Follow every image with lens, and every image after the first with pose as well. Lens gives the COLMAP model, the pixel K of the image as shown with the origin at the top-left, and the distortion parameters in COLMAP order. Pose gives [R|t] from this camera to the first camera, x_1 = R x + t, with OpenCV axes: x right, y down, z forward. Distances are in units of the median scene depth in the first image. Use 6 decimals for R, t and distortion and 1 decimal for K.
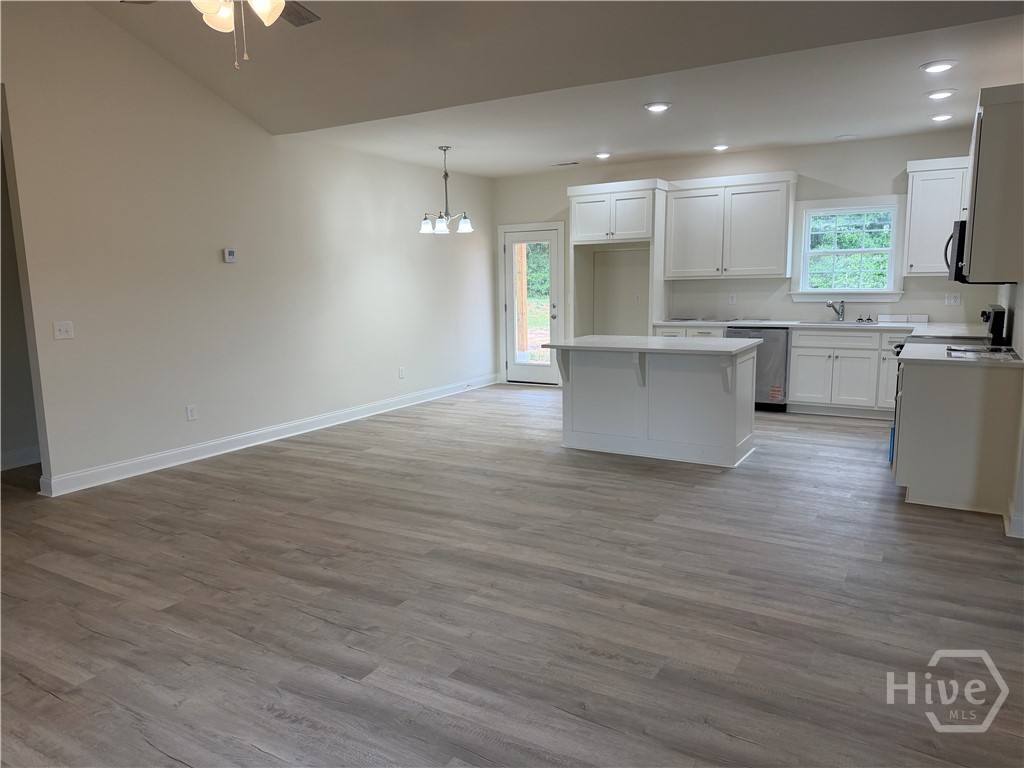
lens RADIAL K [[716.6, 0, 513.7], [0, 716.6, 392.1], [0, 0, 1]] dist [0.065920, -0.082172]
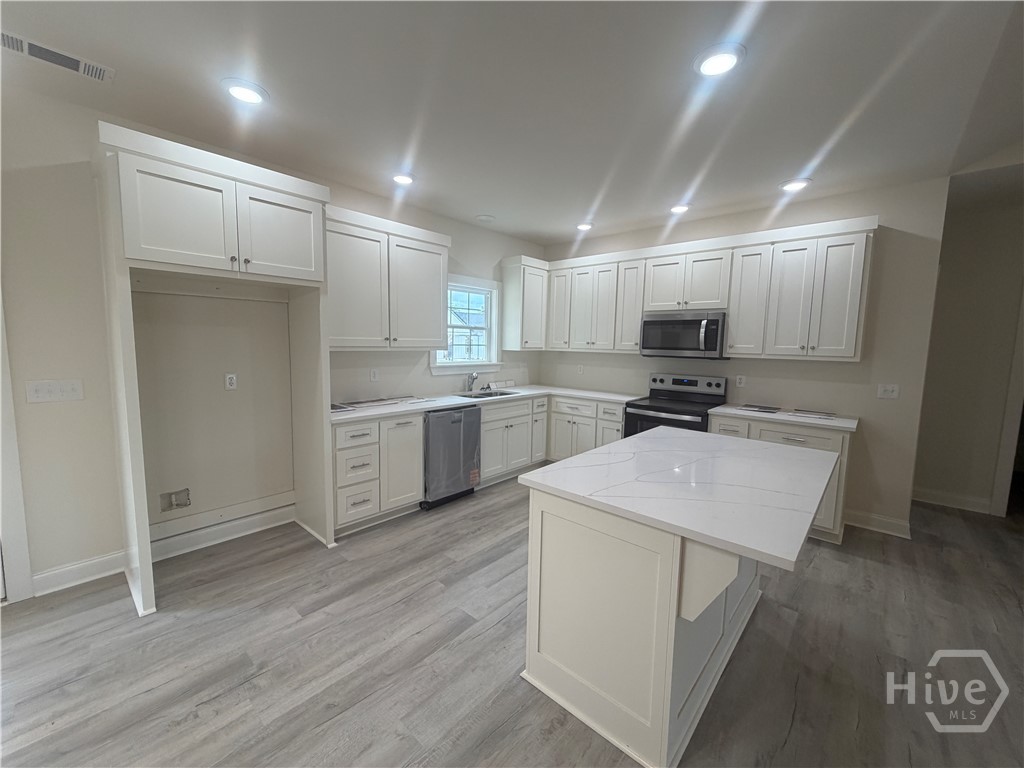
lens RADIAL K [[408.6, 0, 510.2], [0, 408.6, 382.1], [0, 0, 1]] dist [0.000835, 0.000501]
pose [[0.197250, -0.074649, 0.977507, -0.178634], [0.134715, 0.989702, 0.048396, -0.191630], [-0.971053, 0.122139, 0.205275, 1.186090]]
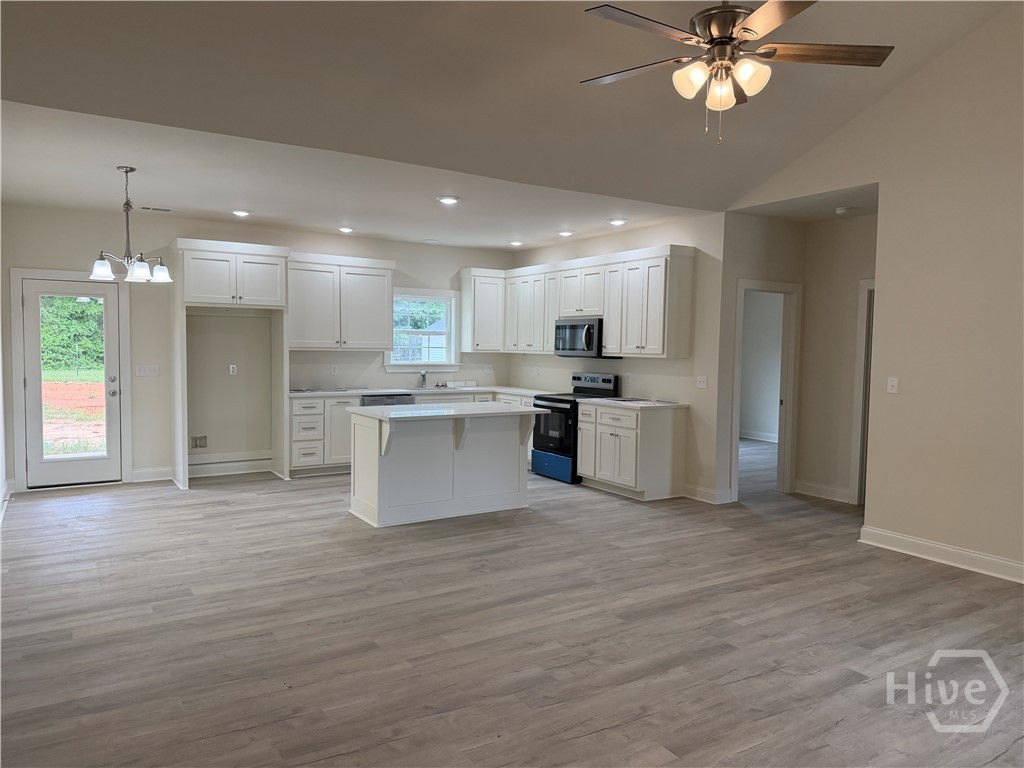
lens RADIAL K [[716.6, 0, 520.6], [0, 716.6, 382.4], [0, 0, 1]] dist [0.065920, -0.082172]
pose [[0.446568, -0.021796, 0.894484, -0.794623], [0.121166, 0.991968, -0.036320, -0.063086], [-0.886508, 0.124601, 0.445622, 0.466172]]
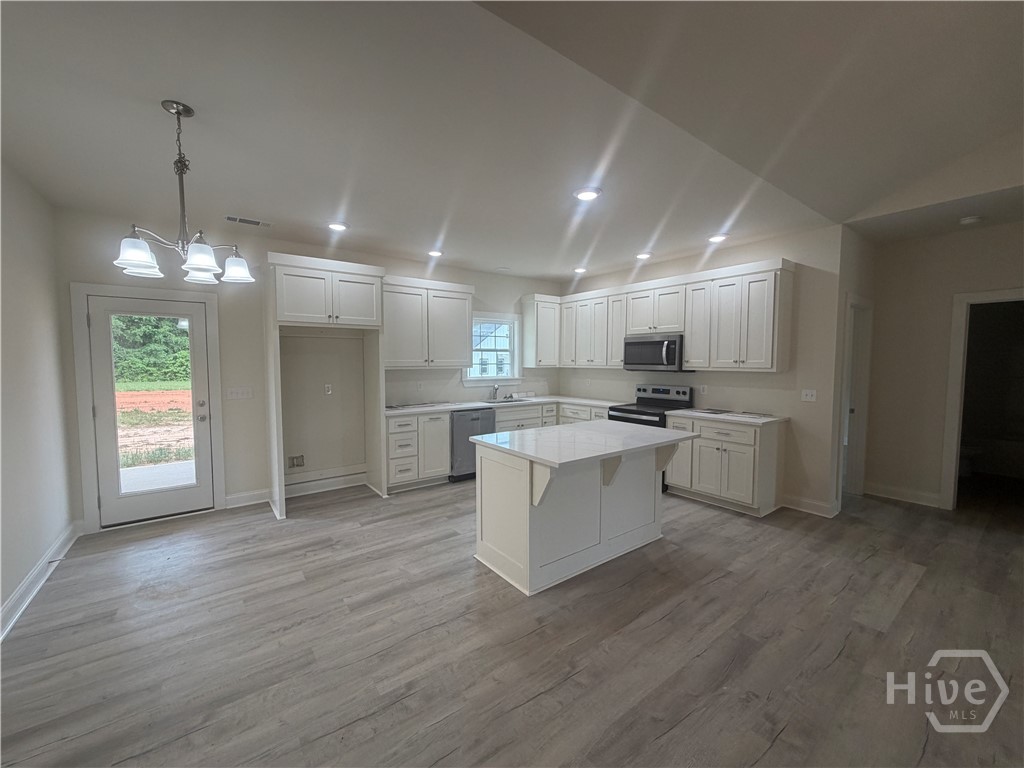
lens RADIAL K [[408.6, 0, 510.9], [0, 408.6, 383.0], [0, 0, 1]] dist [0.000835, 0.000501]
pose [[0.382130, -0.033333, 0.923507, -0.372661], [0.141192, 0.989722, -0.022699, -0.154841], [-0.913259, 0.139065, 0.382909, 0.970556]]
